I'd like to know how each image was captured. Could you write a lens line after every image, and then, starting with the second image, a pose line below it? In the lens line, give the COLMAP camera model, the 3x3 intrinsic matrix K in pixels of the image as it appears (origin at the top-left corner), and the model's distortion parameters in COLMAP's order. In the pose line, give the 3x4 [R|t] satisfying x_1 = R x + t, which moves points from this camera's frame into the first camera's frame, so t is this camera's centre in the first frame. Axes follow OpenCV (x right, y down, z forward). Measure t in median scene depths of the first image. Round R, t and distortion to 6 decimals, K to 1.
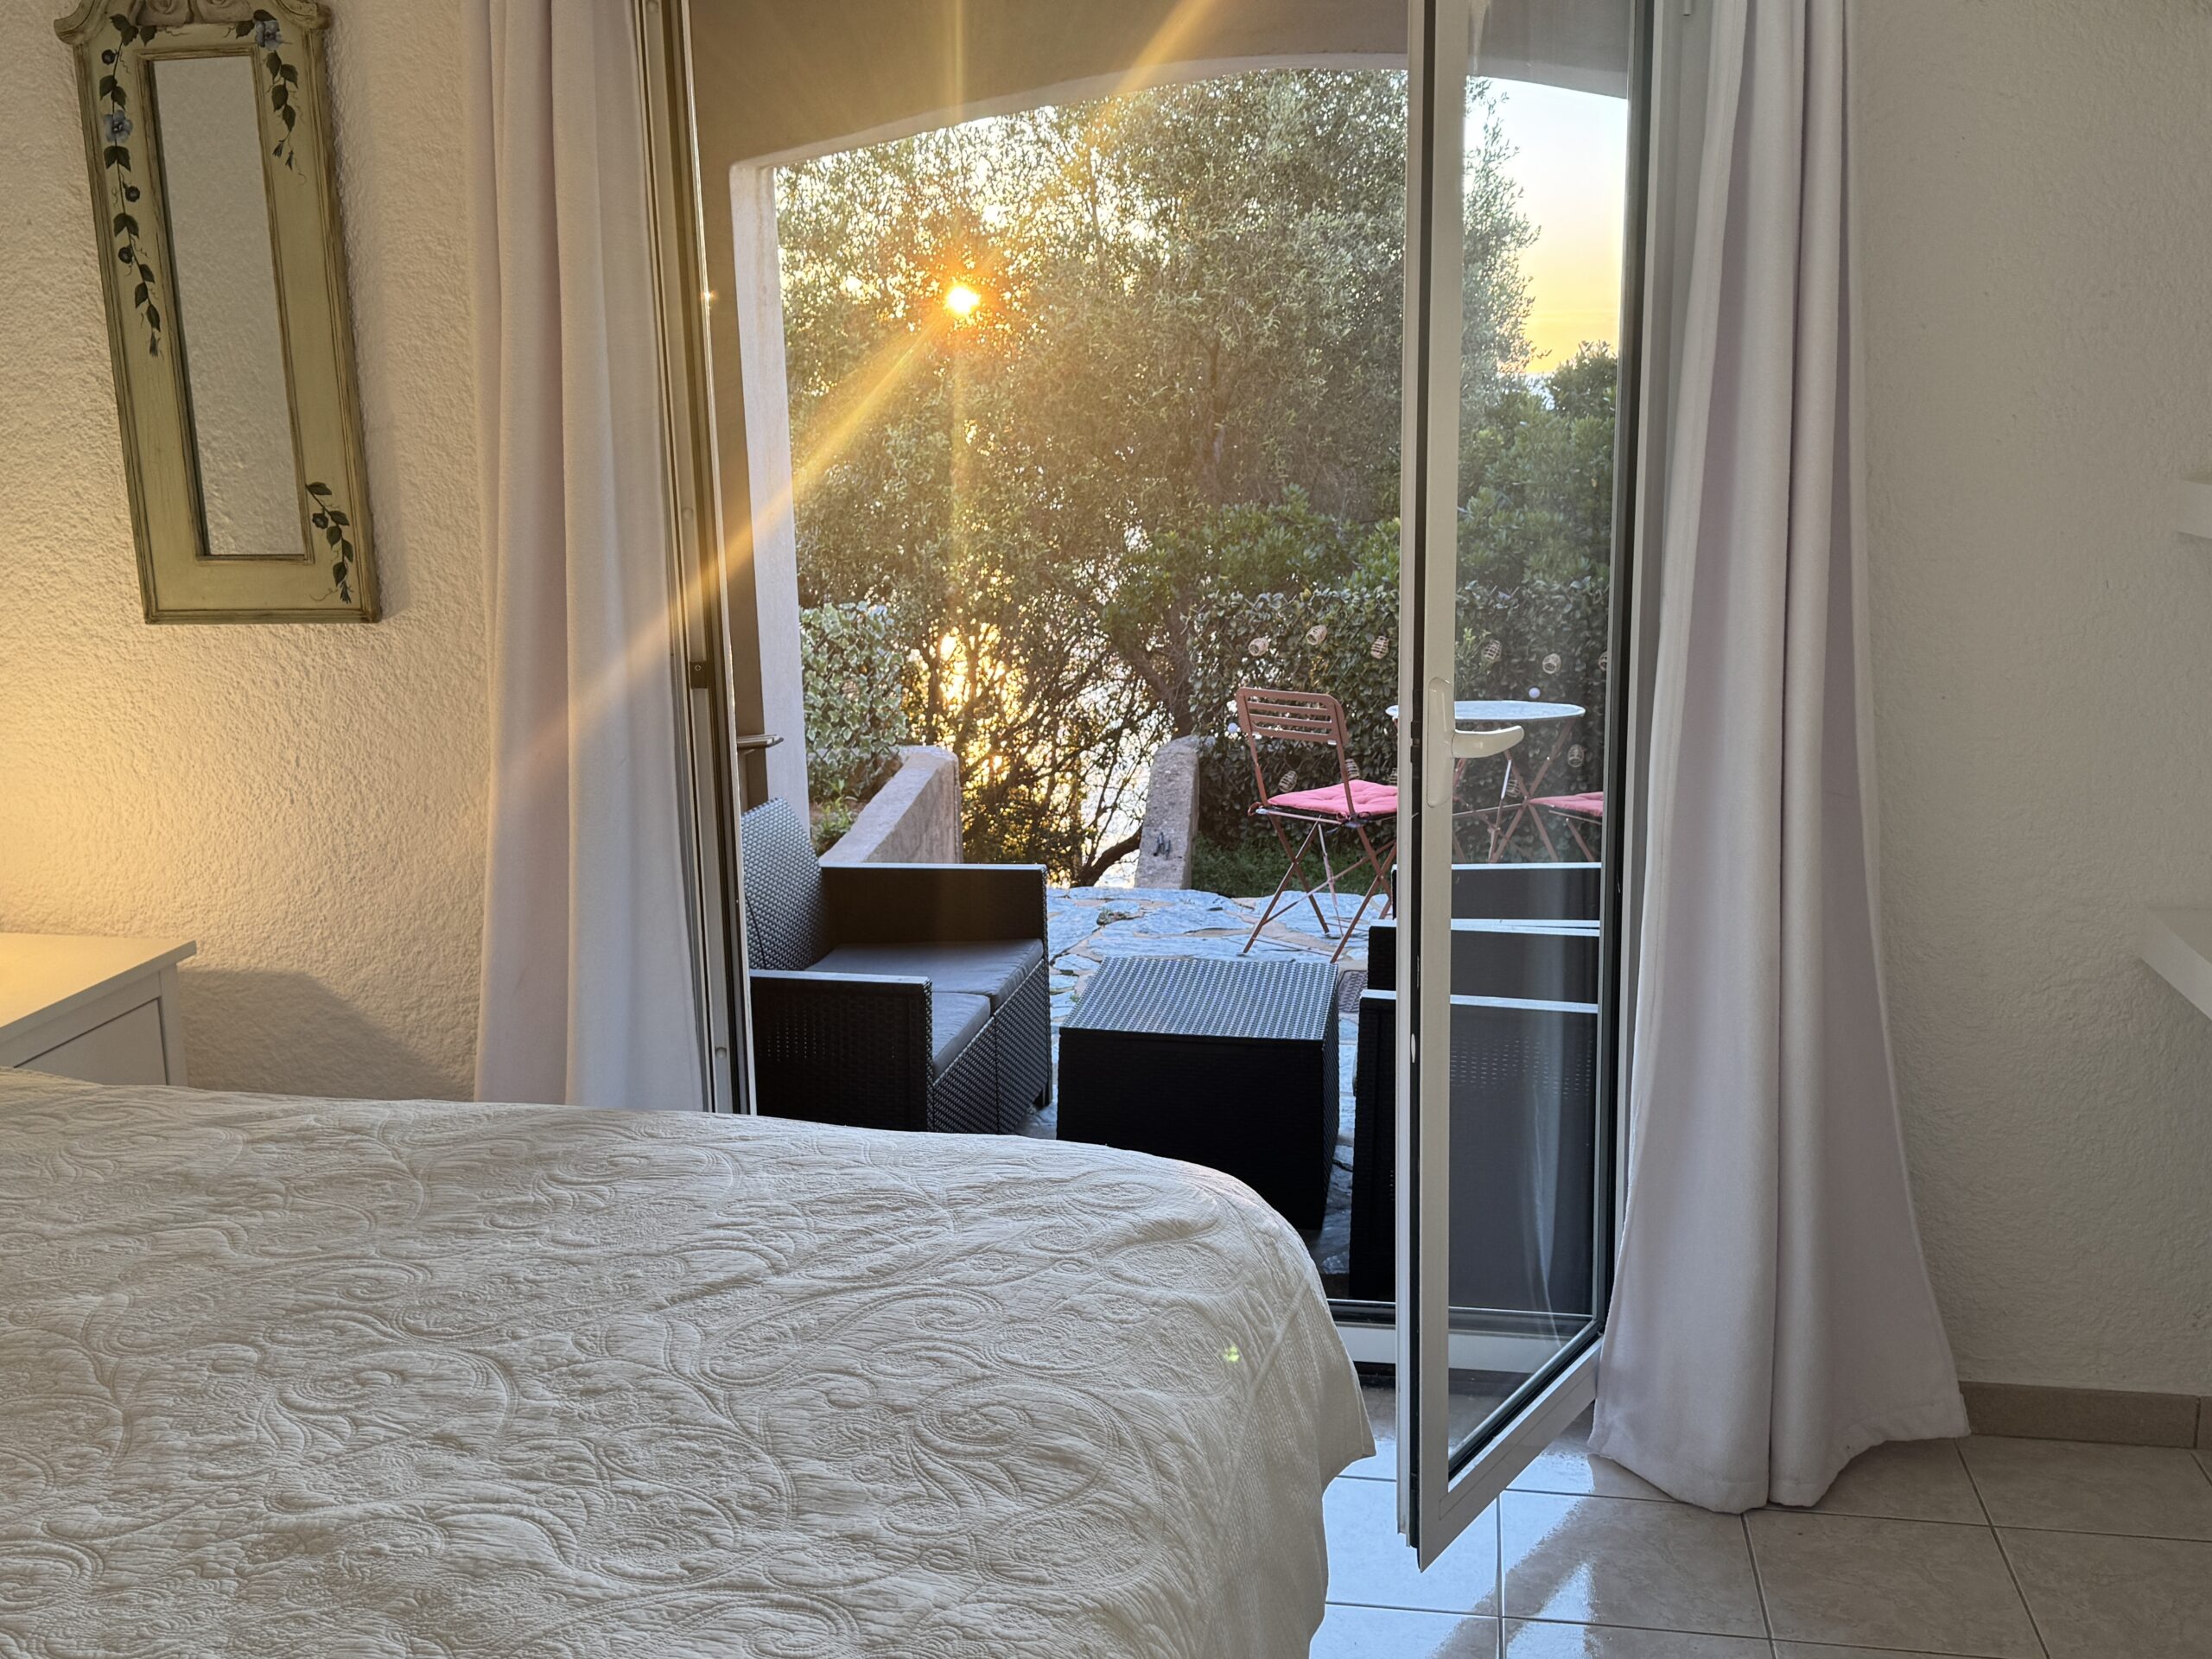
lens RADIAL K [[2180.3, 0, 1098.3], [0, 2180.3, 826.9], [0, 0, 1]] dist [0.029289, 0.000000]
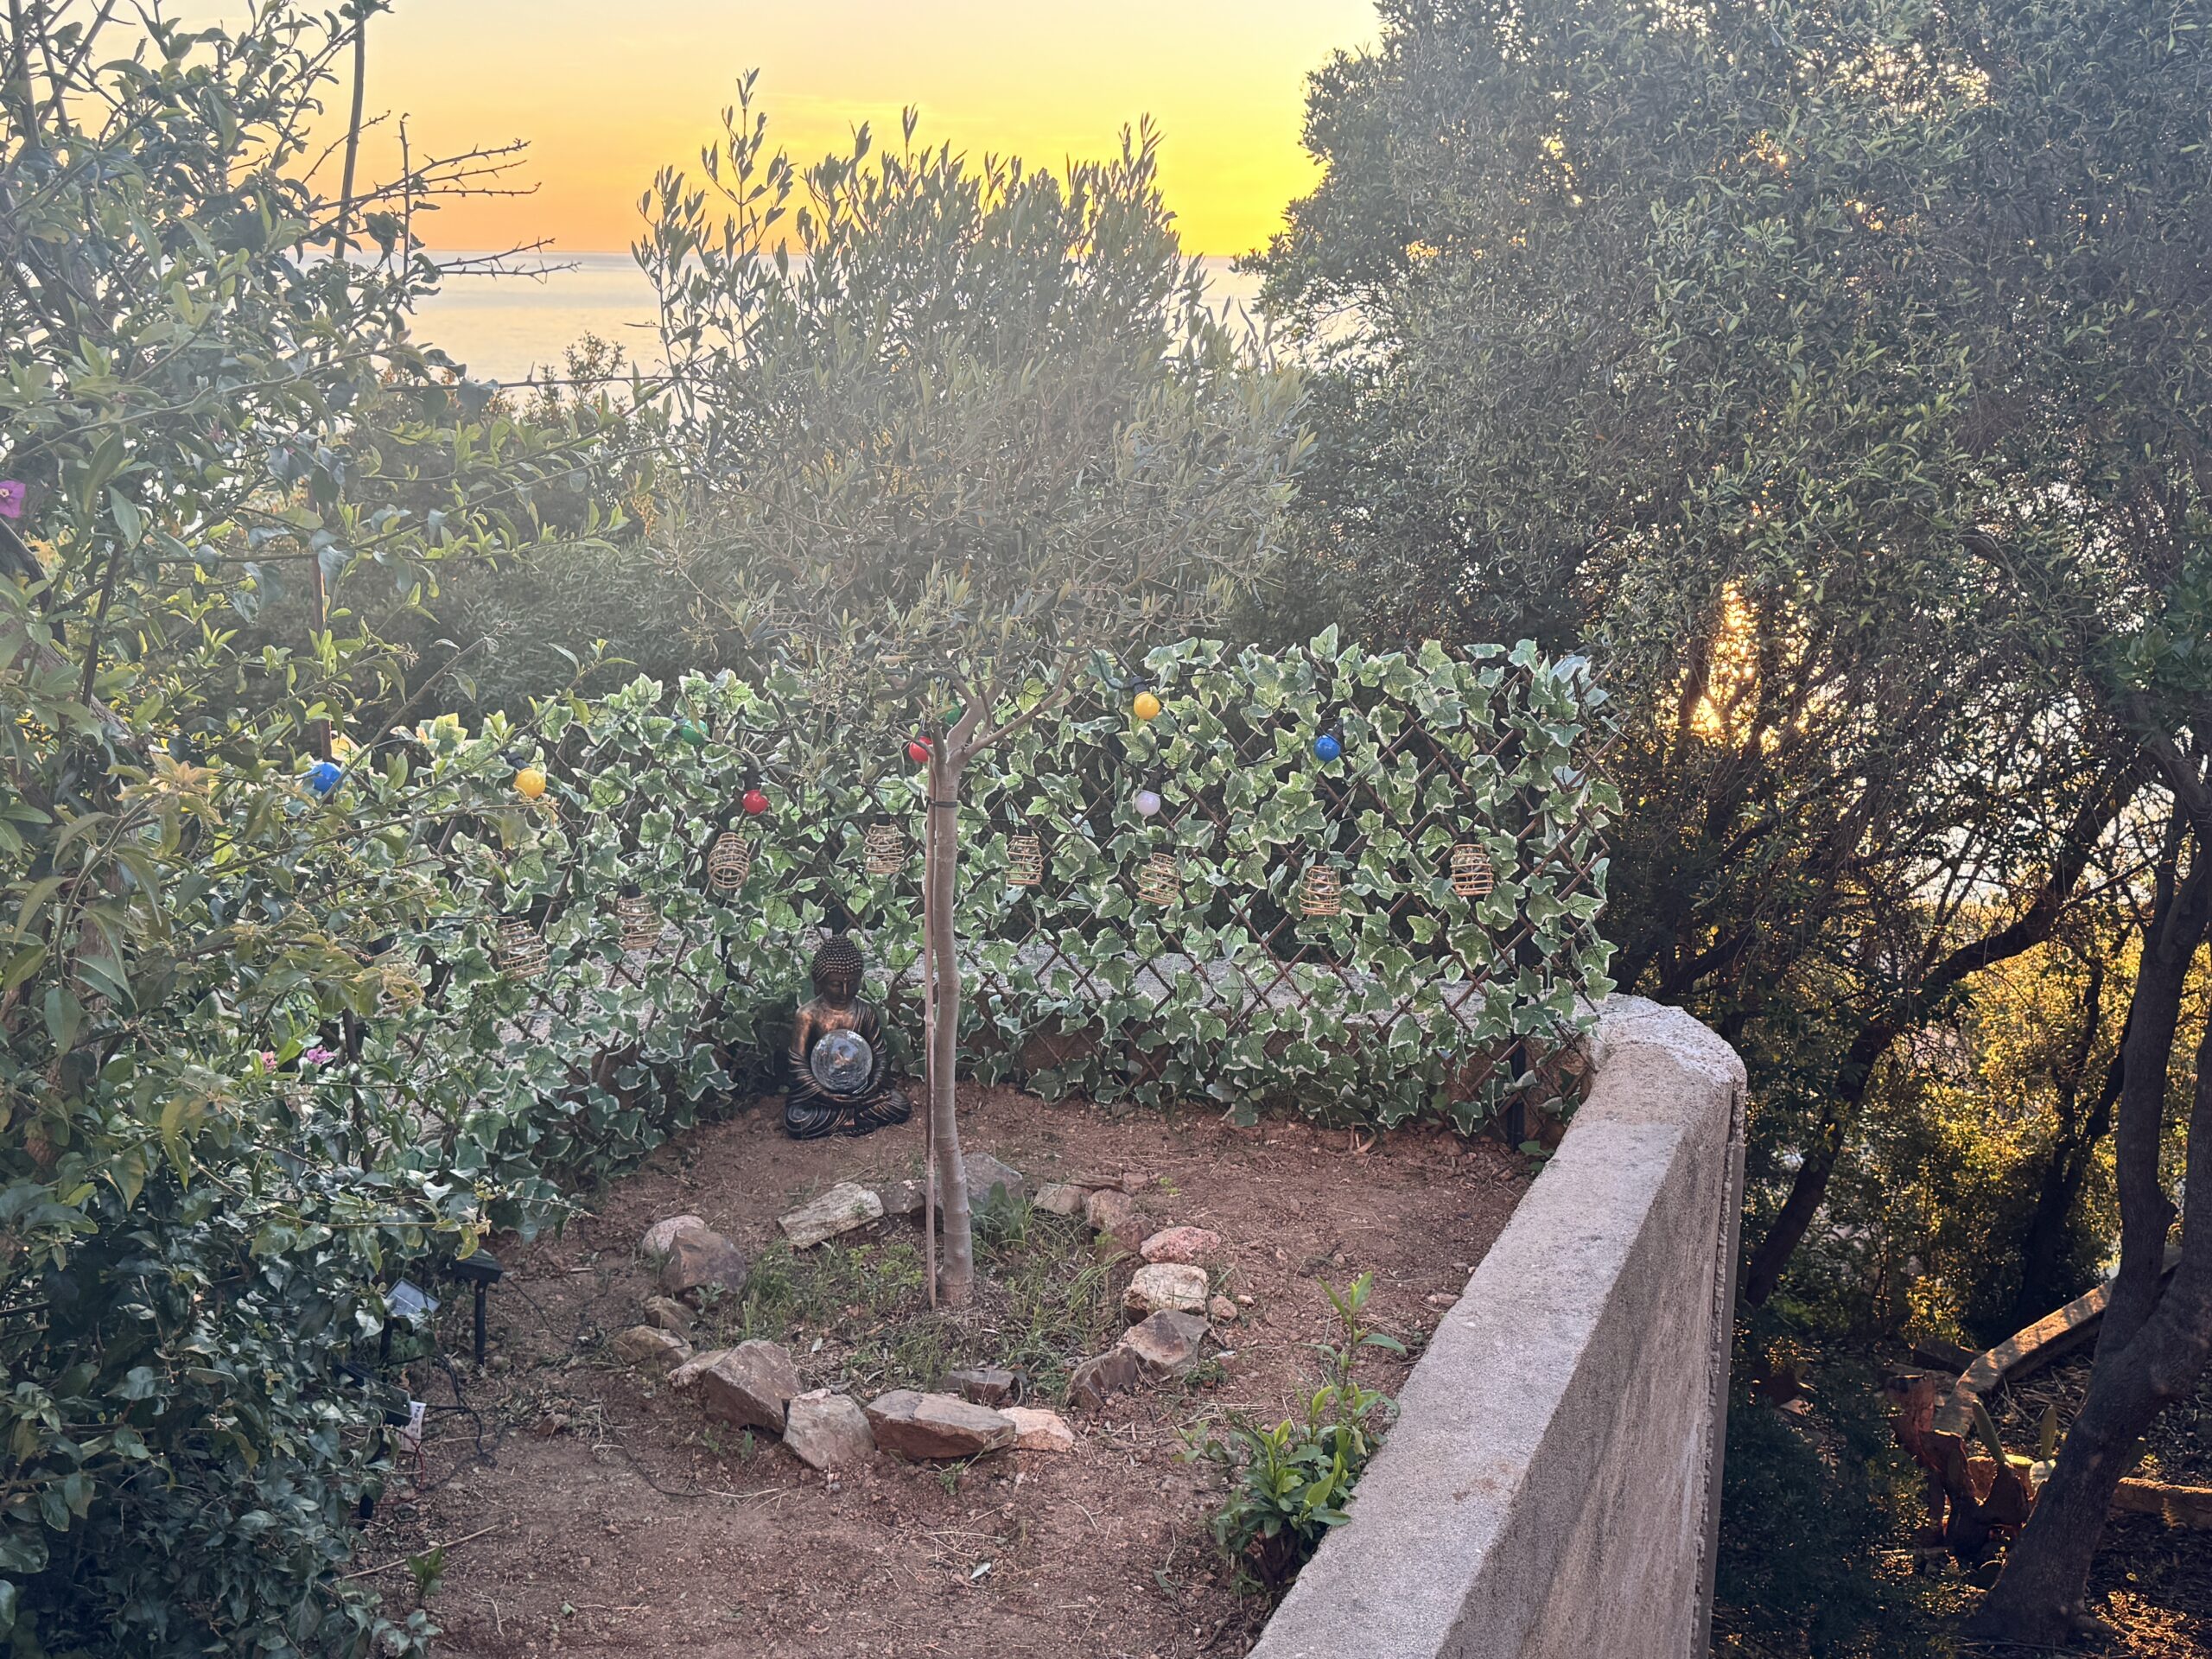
lens RADIAL K [[2183.1, 0, 1094.5], [0, 2183.1, 838.2], [0, 0, 1]] dist [0.113164, 0.000000]
pose [[0.940094, 0.108415, -0.323219, -0.166270], [-0.087676, 0.993083, 0.078094, -0.294837], [0.329449, -0.045077, 0.943097, 1.966813]]
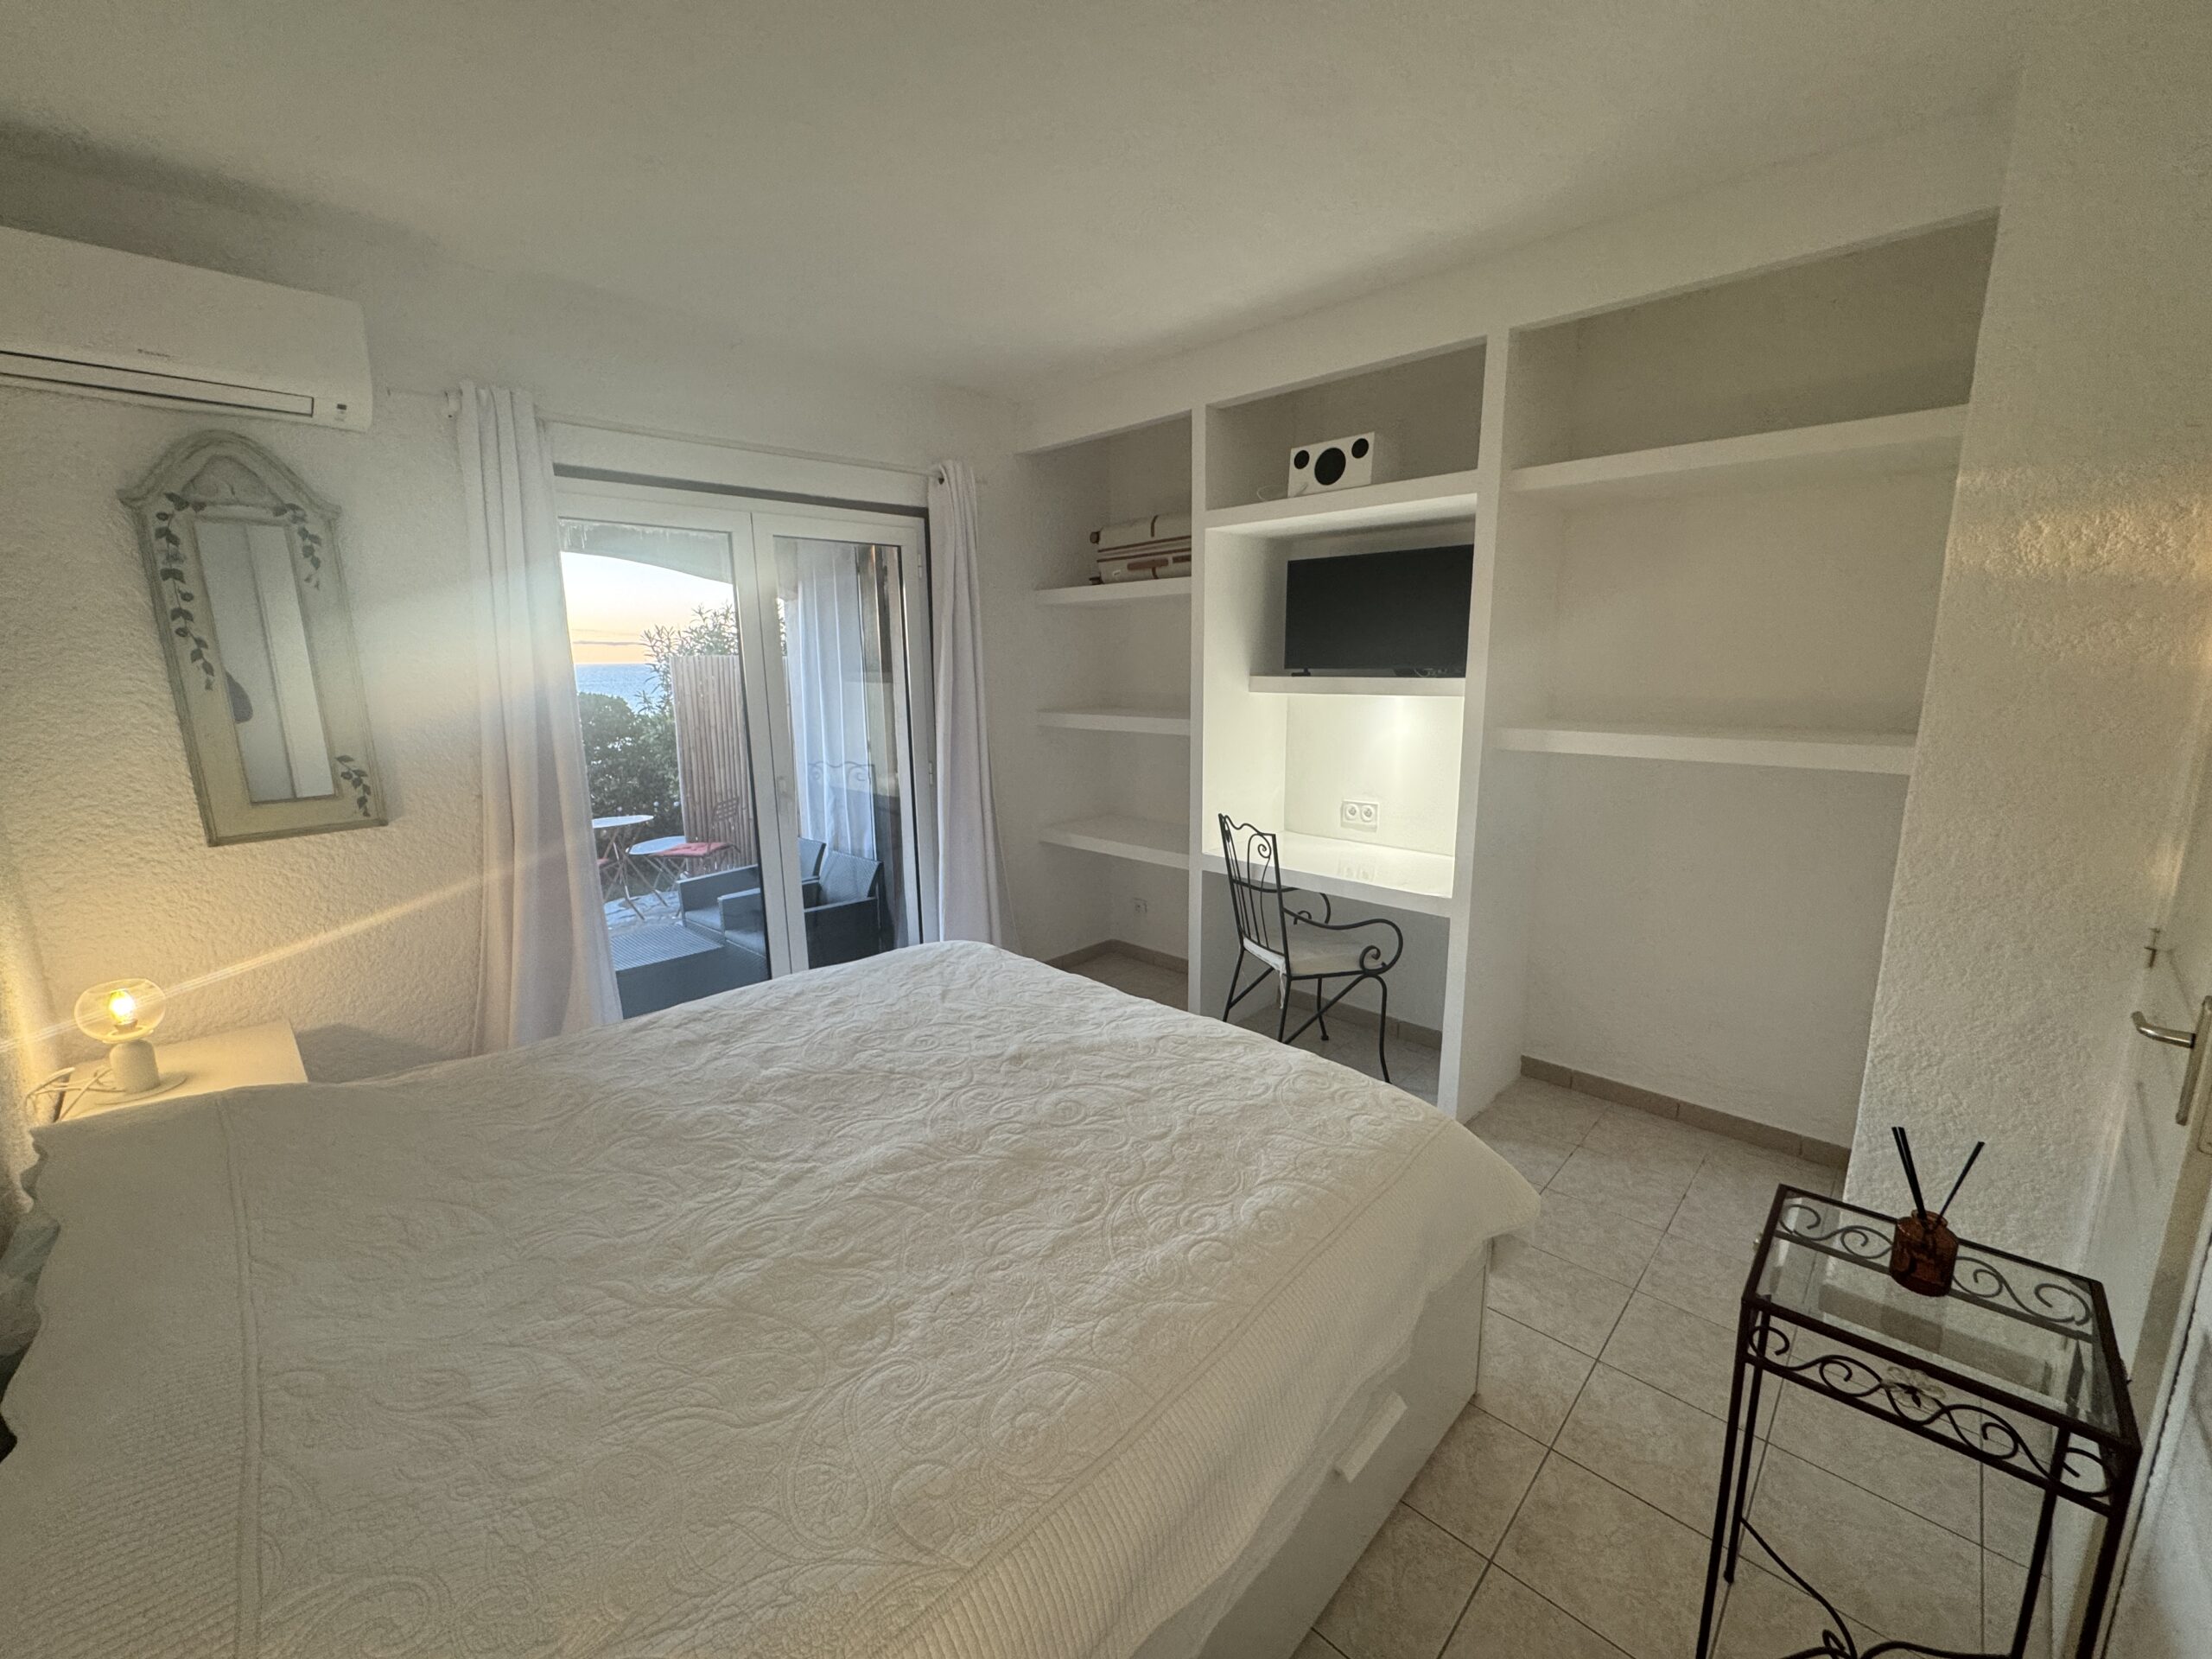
lens RADIAL K [[883.1, 0, 1103.6], [0, 883.1, 829.7], [0, 0, 1]] dist [-0.002936, 0.000006]
pose [[0.565417, -0.148085, 0.811403, -0.587961], [0.168062, 0.983797, 0.062436, -0.031794], [-0.807502, 0.101063, 0.581143, 0.043997]]
